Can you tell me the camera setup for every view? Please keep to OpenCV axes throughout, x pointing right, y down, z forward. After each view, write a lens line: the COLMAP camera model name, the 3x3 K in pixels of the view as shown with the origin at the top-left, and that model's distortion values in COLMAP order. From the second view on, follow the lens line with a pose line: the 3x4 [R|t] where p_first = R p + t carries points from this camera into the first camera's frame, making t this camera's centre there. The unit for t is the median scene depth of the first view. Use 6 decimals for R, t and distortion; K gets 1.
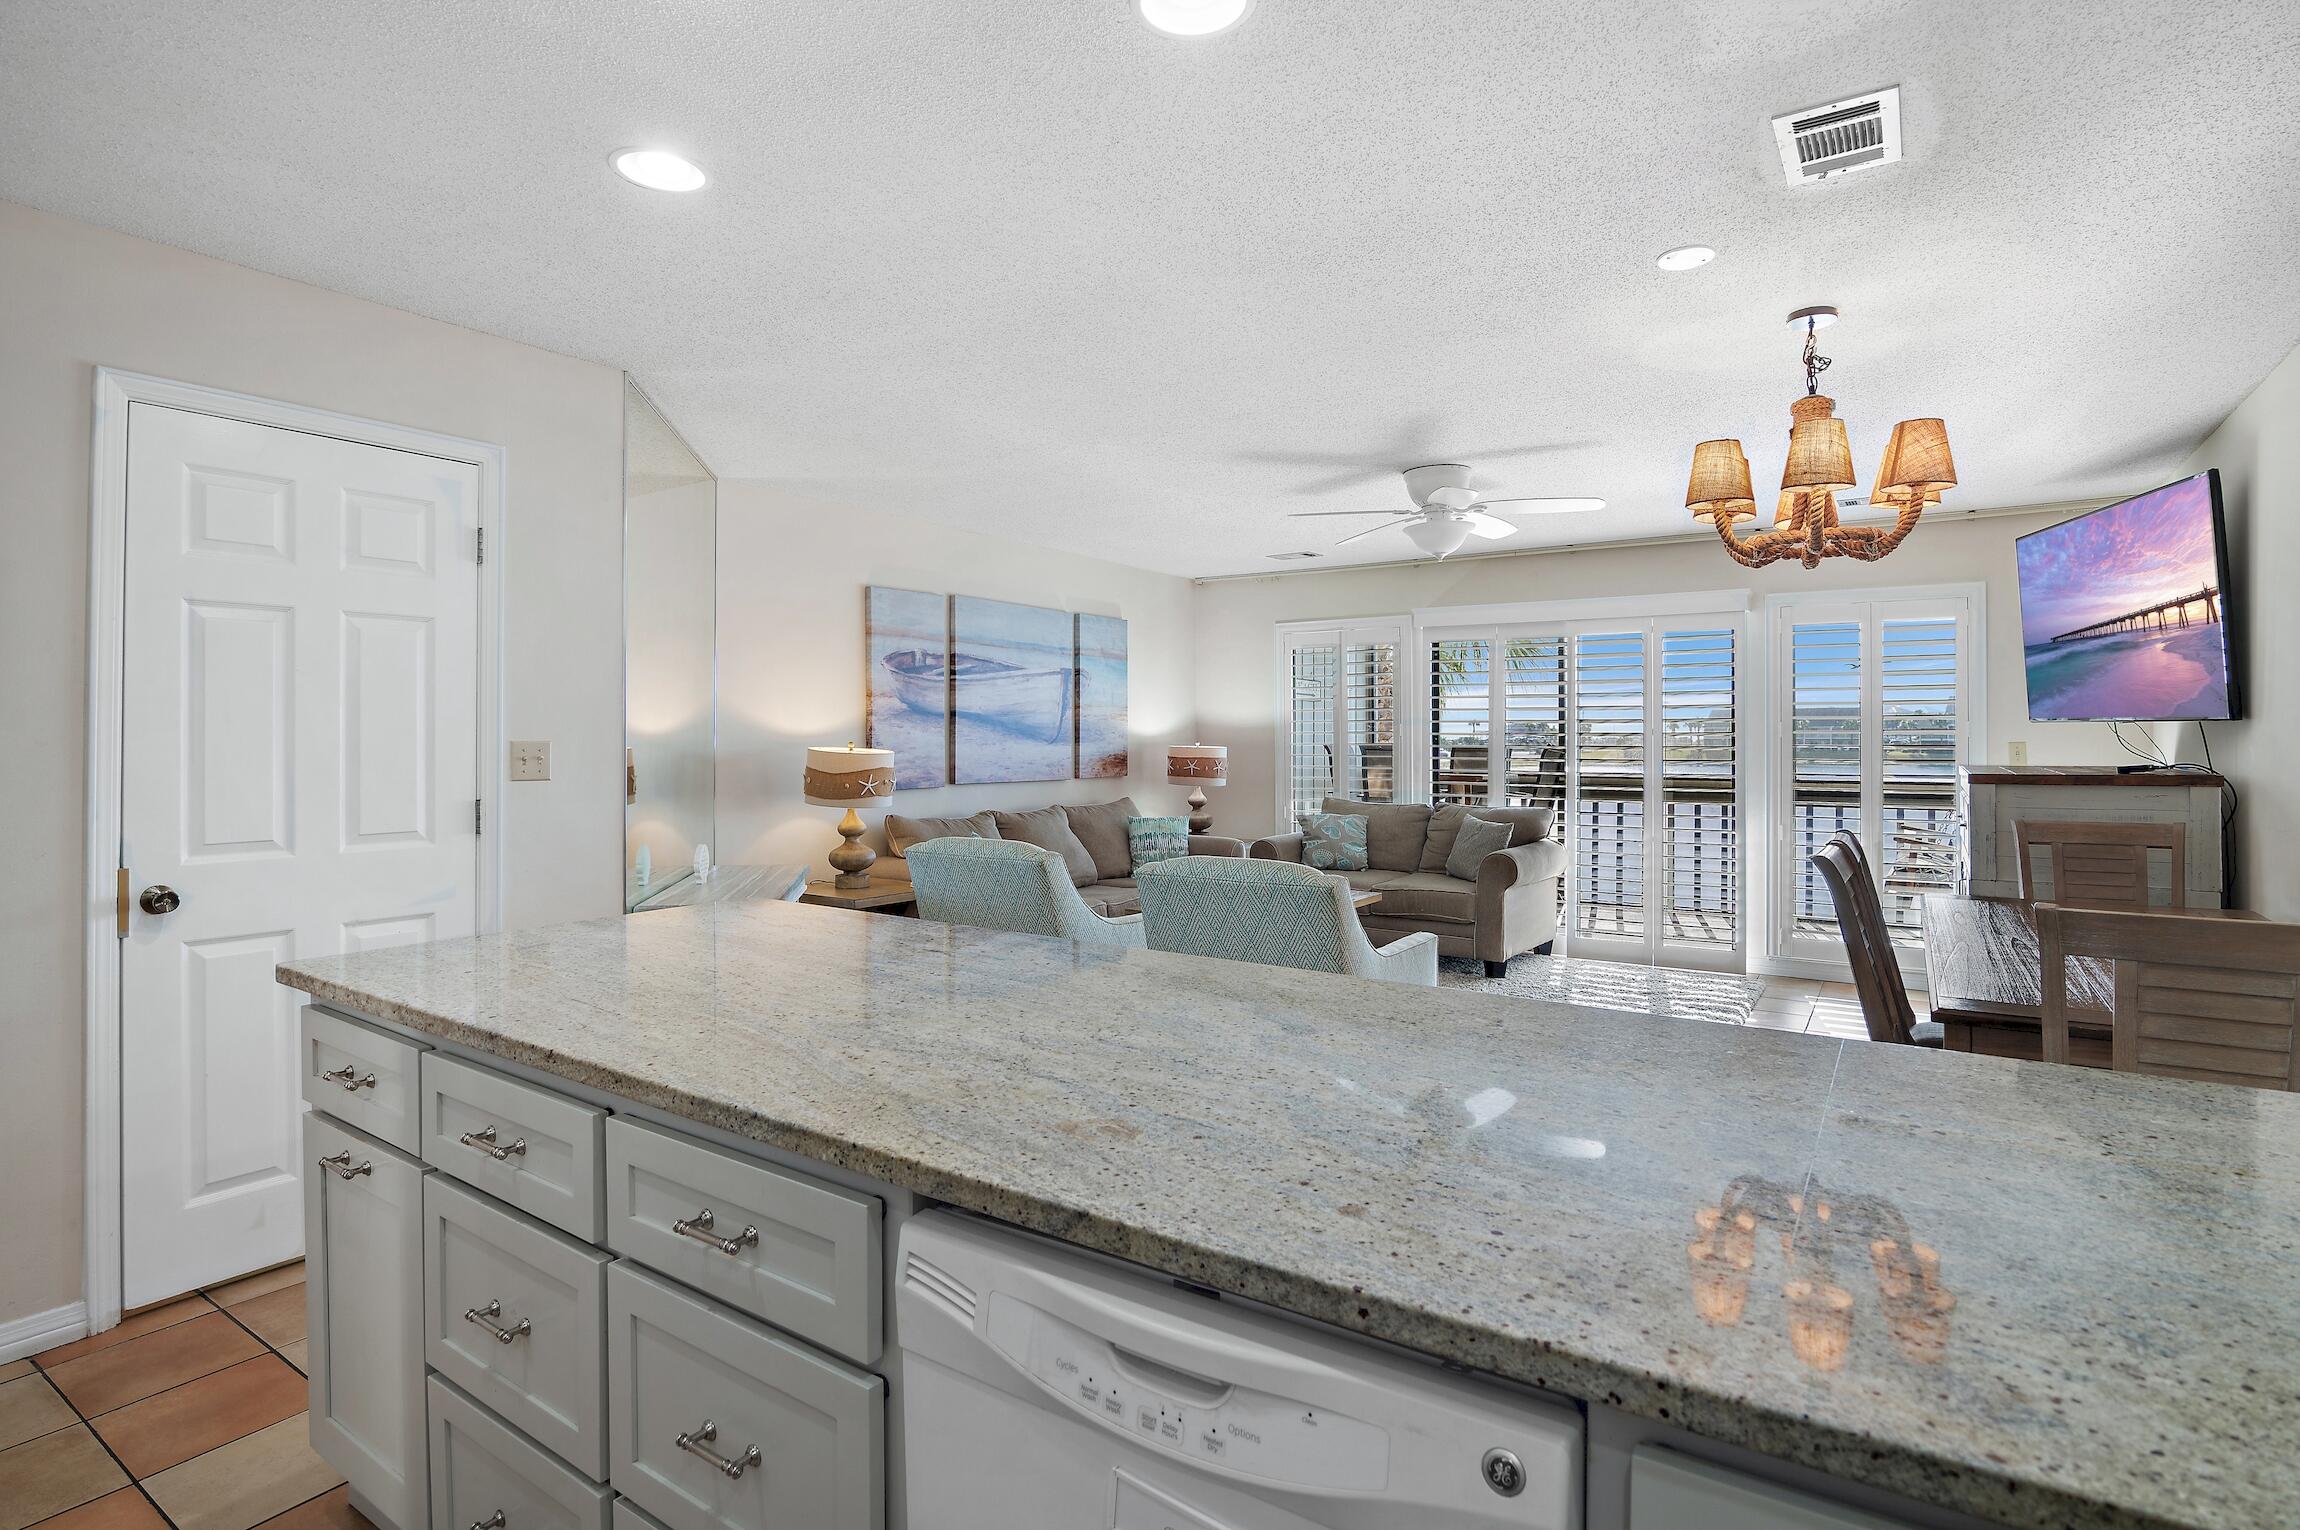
lens RADIAL K [[1166.7, 0, 1149.8], [0, 1166.7, 735.1], [0, 0, 1]] dist [-0.025755, -0.000225]
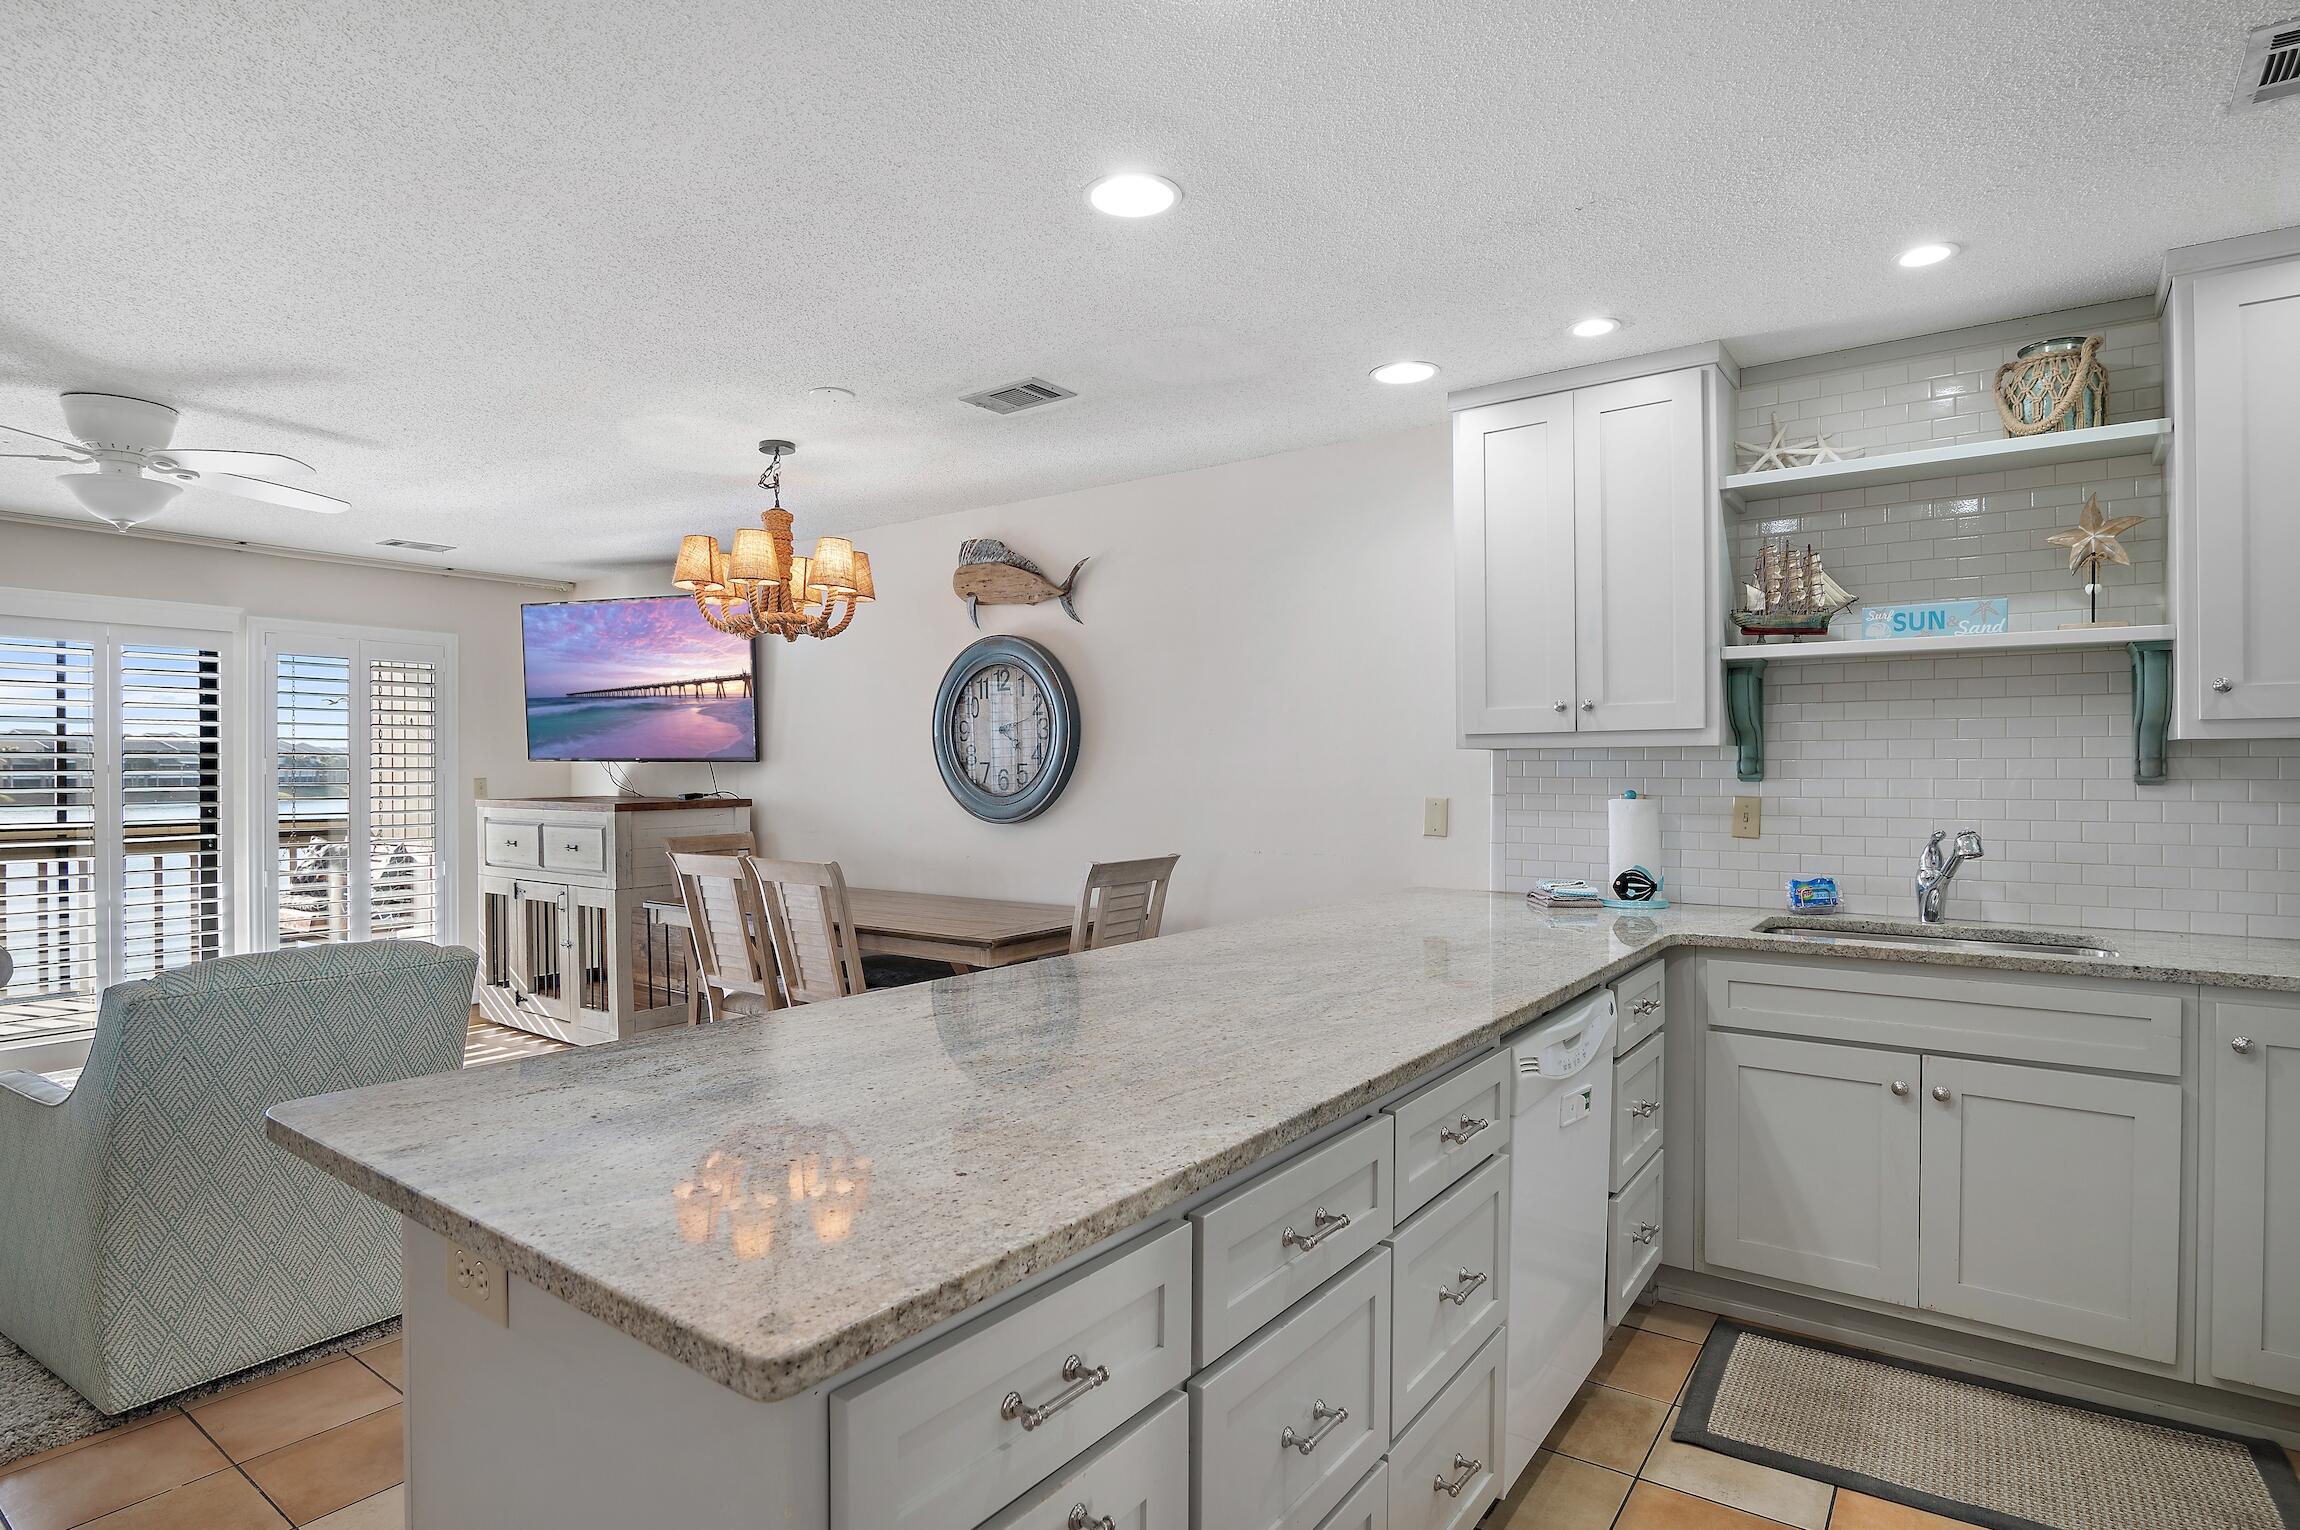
lens RADIAL K [[1173.5, 0, 1146.3], [0, 1173.5, 777.4], [0, 0, 1]] dist [-0.018753, -0.000565]
pose [[0.023053, -0.002669, 0.999731, -0.362578], [0.001599, 0.999995, 0.002633, 0.002011], [-0.999733, 0.001538, 0.023058, 0.276879]]
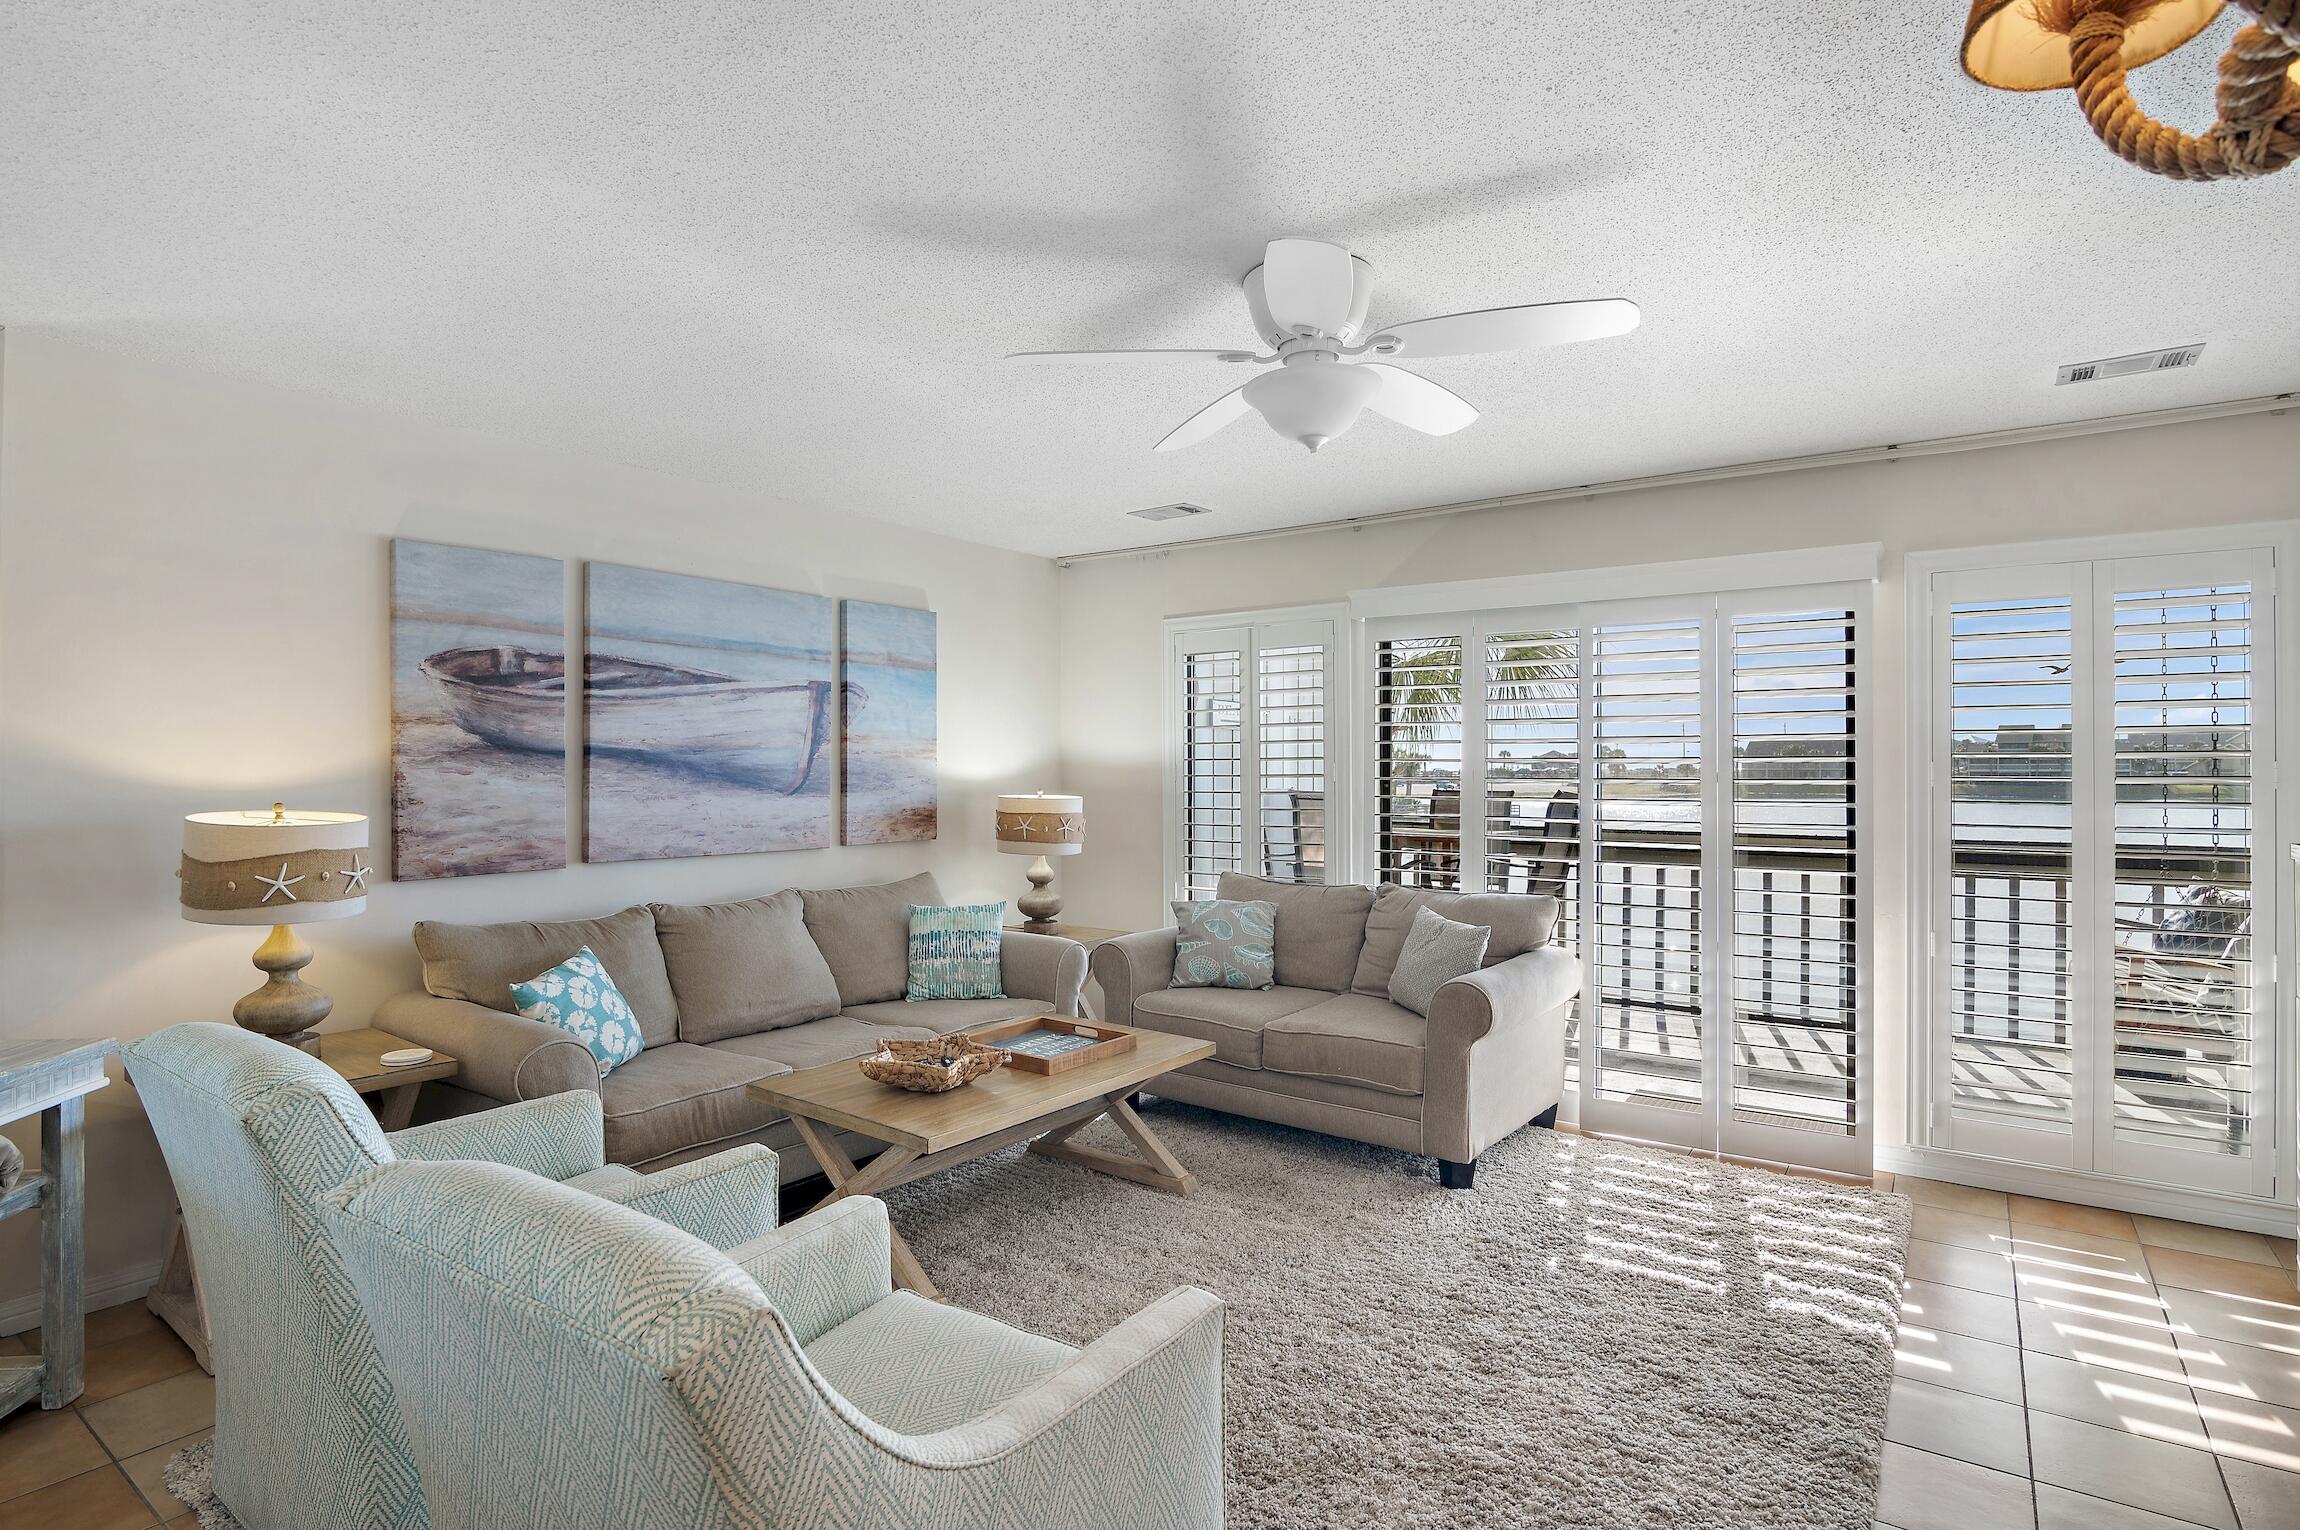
lens RADIAL K [[1167.0, 0, 1150.0], [0, 1167.0, 765.0], [0, 0, 1]] dist [-0.023465, -0.000242]
pose [[0.999690, -0.000913, -0.024879, 0.149336], [0.000887, 0.999999, -0.001054, -0.009699], [0.024880, 0.001032, 0.999690, 0.383185]]
